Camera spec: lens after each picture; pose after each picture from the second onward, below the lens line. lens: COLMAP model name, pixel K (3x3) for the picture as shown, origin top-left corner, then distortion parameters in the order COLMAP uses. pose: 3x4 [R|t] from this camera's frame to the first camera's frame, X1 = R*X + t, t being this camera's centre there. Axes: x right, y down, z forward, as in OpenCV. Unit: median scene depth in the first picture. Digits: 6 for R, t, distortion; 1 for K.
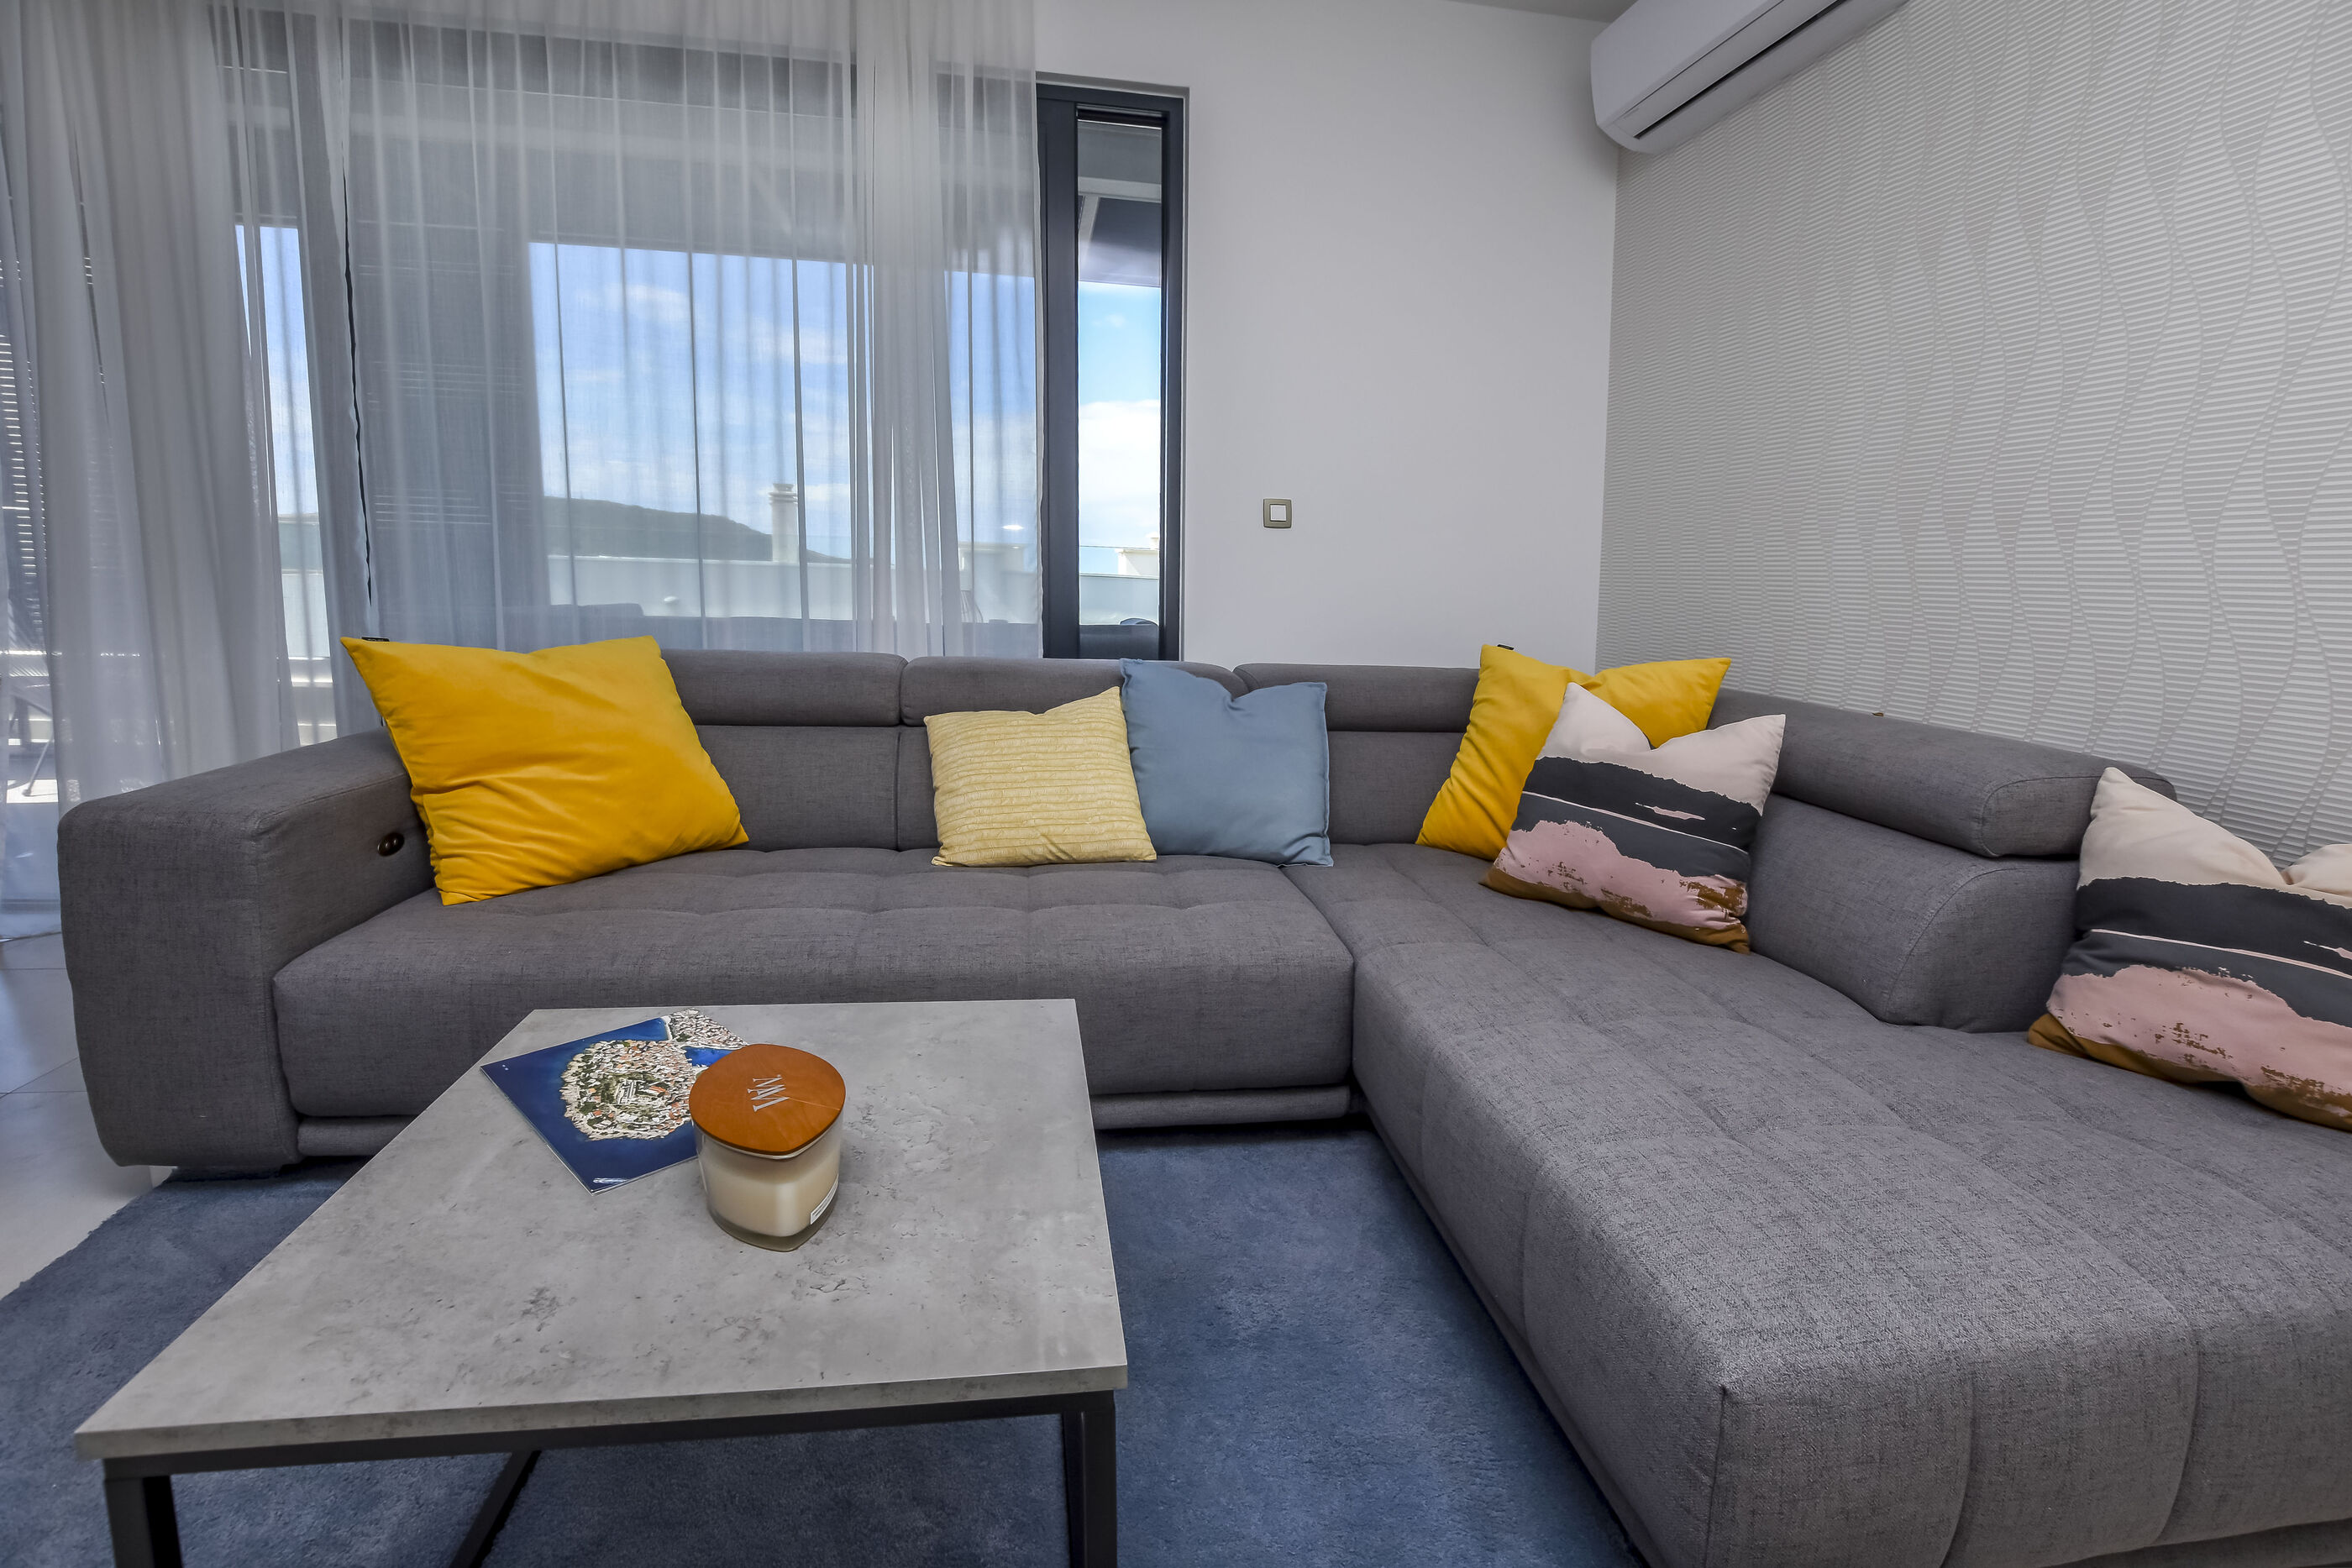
lens RADIAL K [[1087.2, 0, 1194.0], [0, 1087.2, 749.5], [0, 0, 1]] dist [-0.027769, 0.005736]
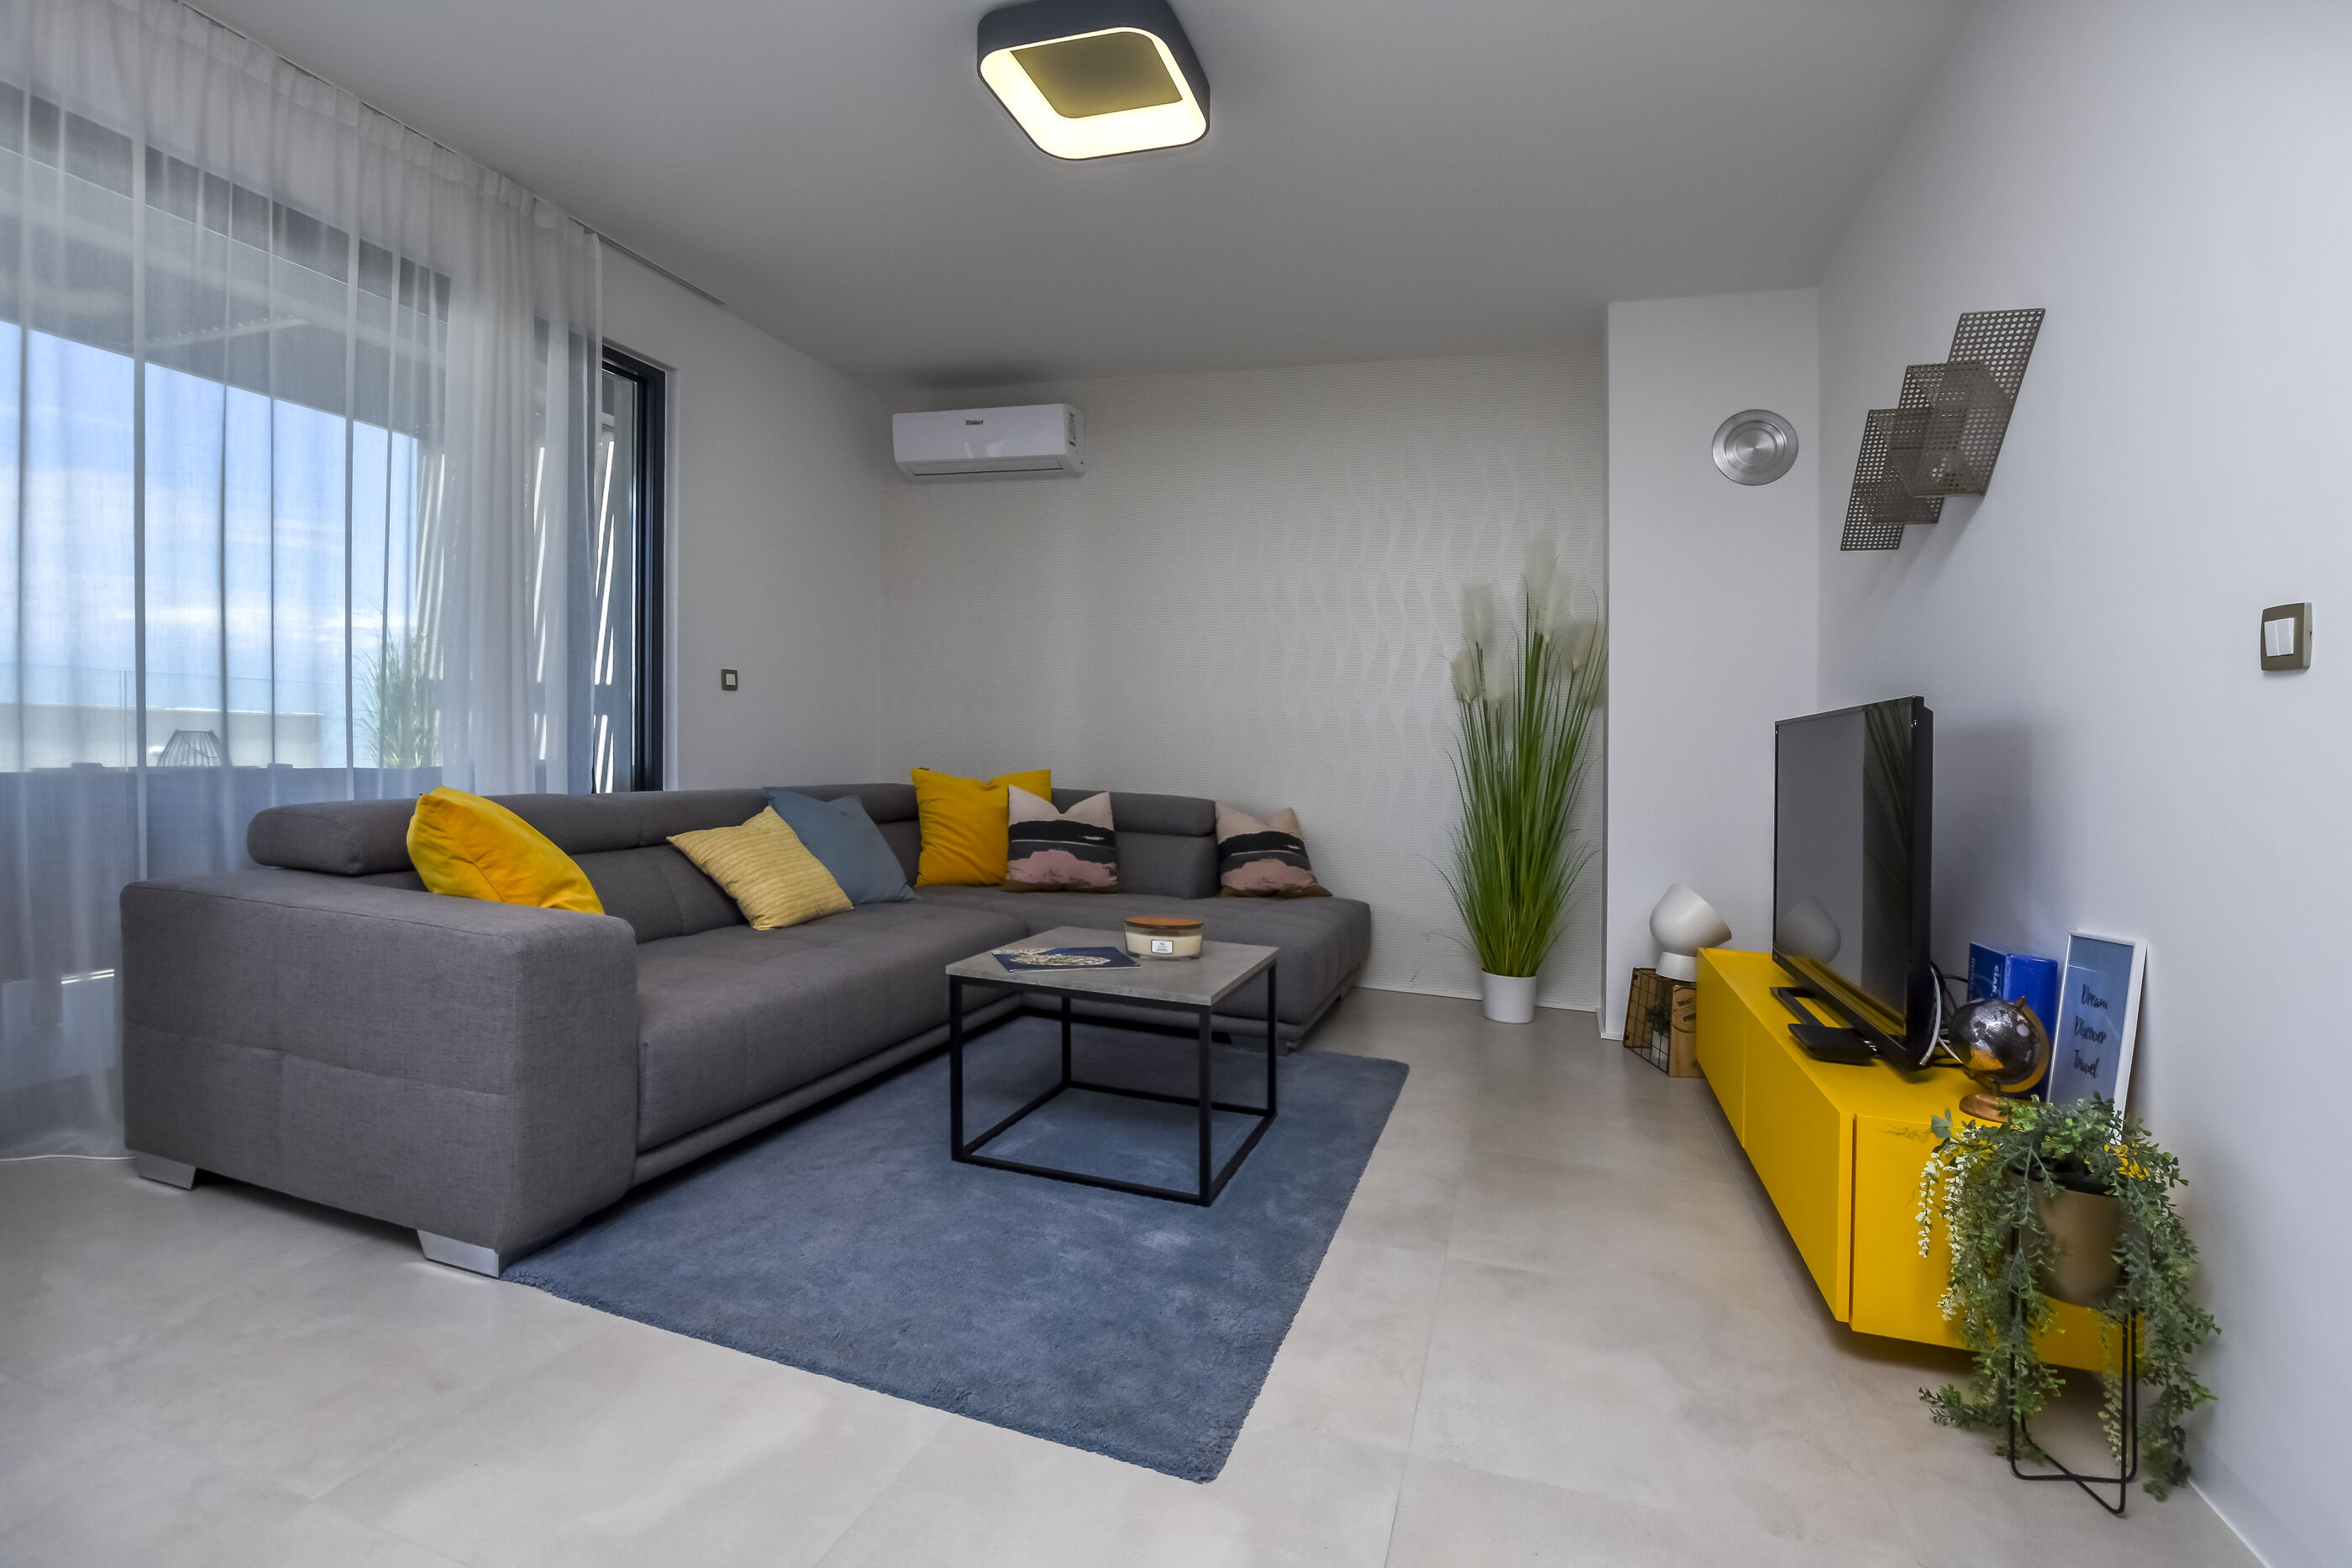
lens RADIAL K [[1087.2, 0, 1183.4], [0, 1087.2, 781.5], [0, 0, 1]] dist [-0.027769, 0.005736]
pose [[0.454857, -0.045632, 0.889395, -1.394382], [0.111794, 0.993712, -0.006190, -0.022034], [-0.883520, 0.102245, 0.457098, -0.205284]]
